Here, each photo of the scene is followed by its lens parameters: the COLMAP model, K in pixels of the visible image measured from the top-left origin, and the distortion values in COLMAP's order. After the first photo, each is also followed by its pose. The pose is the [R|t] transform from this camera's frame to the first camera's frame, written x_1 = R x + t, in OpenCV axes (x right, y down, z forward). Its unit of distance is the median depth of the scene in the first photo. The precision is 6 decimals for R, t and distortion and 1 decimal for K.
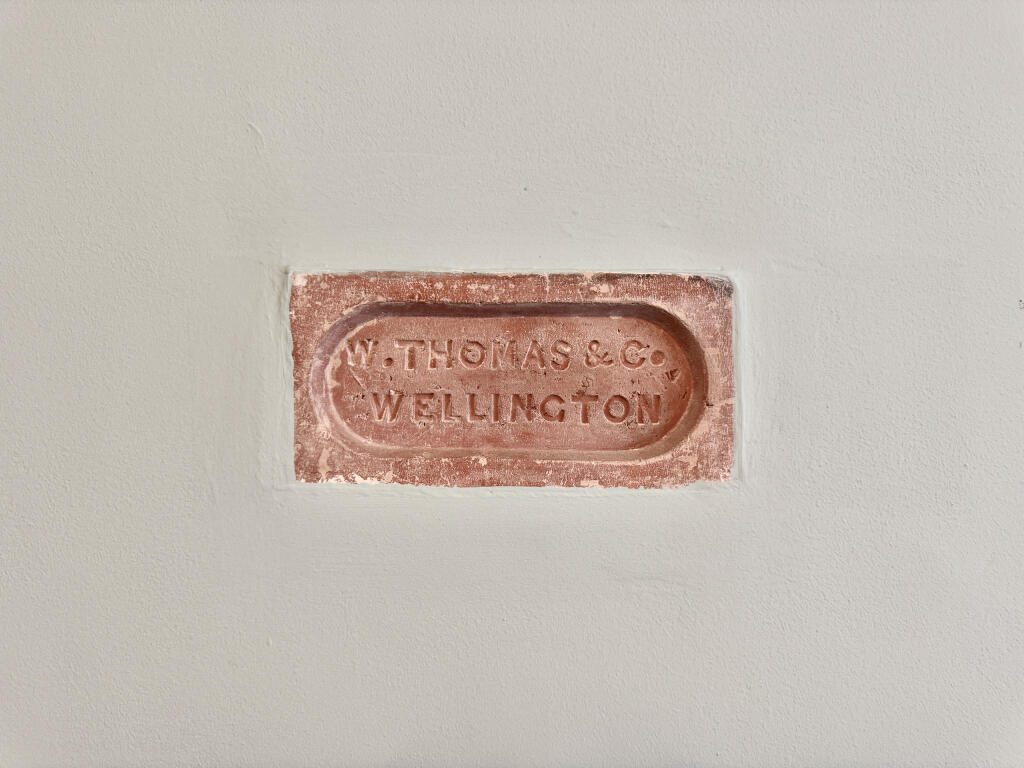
lens RADIAL K [[718.5, 0, 512.0], [0, 718.5, 384.0], [0, 0, 1]] dist [0.005343, -0.049445]
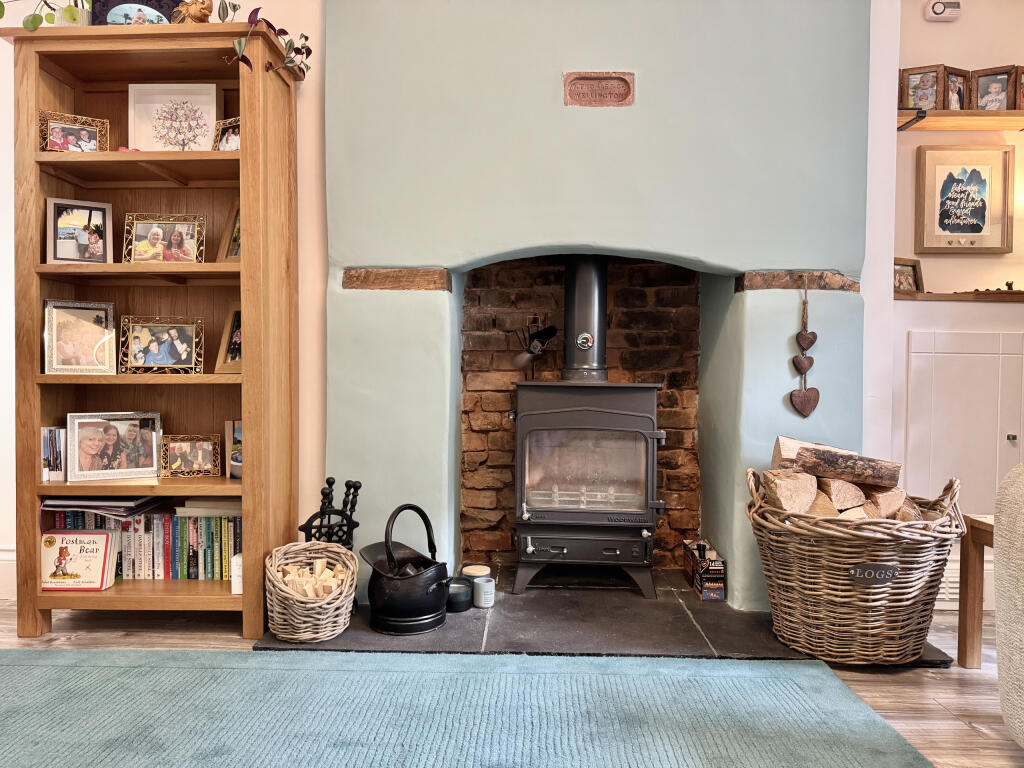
lens RADIAL K [[721.6, 0, 510.6], [0, 721.6, 388.0], [0, 0, 1]] dist [0.046763, -0.069771]
pose [[0.998971, 0.004572, -0.045128, -0.464802], [-0.003839, 0.999860, 0.016315, 2.471412], [0.045196, -0.016125, 0.998848, -5.342388]]
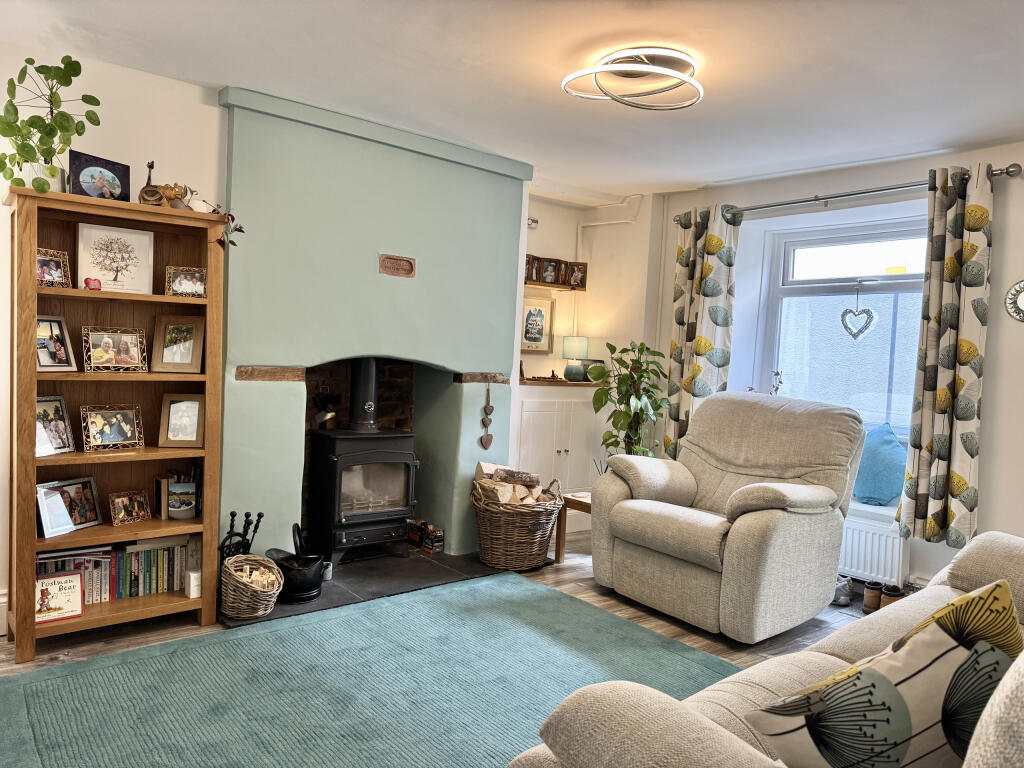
lens RADIAL K [[718.5, 0, 512.0], [0, 718.5, 384.0], [0, 0, 1]] dist [0.005343, -0.049445]
pose [[0.781994, 0.002116, 0.623282, -5.268941], [-0.039037, 0.998197, 0.045590, 1.176656], [-0.622062, -0.059982, 0.780667, -8.415659]]
